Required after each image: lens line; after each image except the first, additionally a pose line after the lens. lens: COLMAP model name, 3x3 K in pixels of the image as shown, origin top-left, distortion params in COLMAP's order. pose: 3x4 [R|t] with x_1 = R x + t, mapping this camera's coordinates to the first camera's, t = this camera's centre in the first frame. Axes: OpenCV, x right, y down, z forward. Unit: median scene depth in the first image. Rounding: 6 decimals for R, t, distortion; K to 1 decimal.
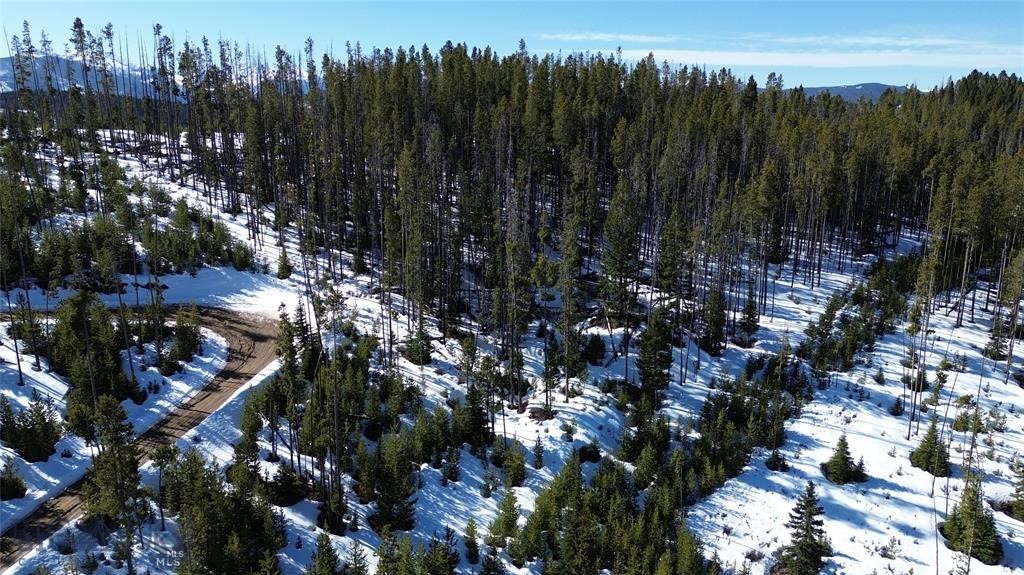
lens RADIAL K [[727.4, 0, 518.3], [0, 727.4, 285.2], [0, 0, 1]] dist [0.057708, -0.038767]
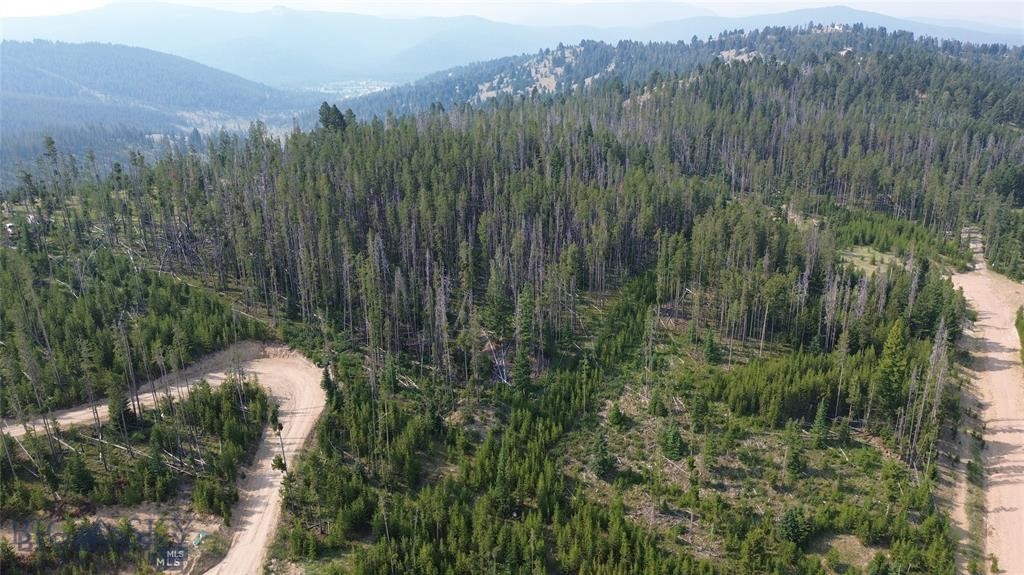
lens RADIAL K [[727.4, 0, 514.8], [0, 727.4, 288.4], [0, 0, 1]] dist [0.057708, -0.038767]
pose [[0.967746, -0.101015, 0.230791, -0.153117], [0.073872, 0.989606, 0.123381, -0.220470], [-0.240856, -0.102353, 0.965149, -0.490954]]
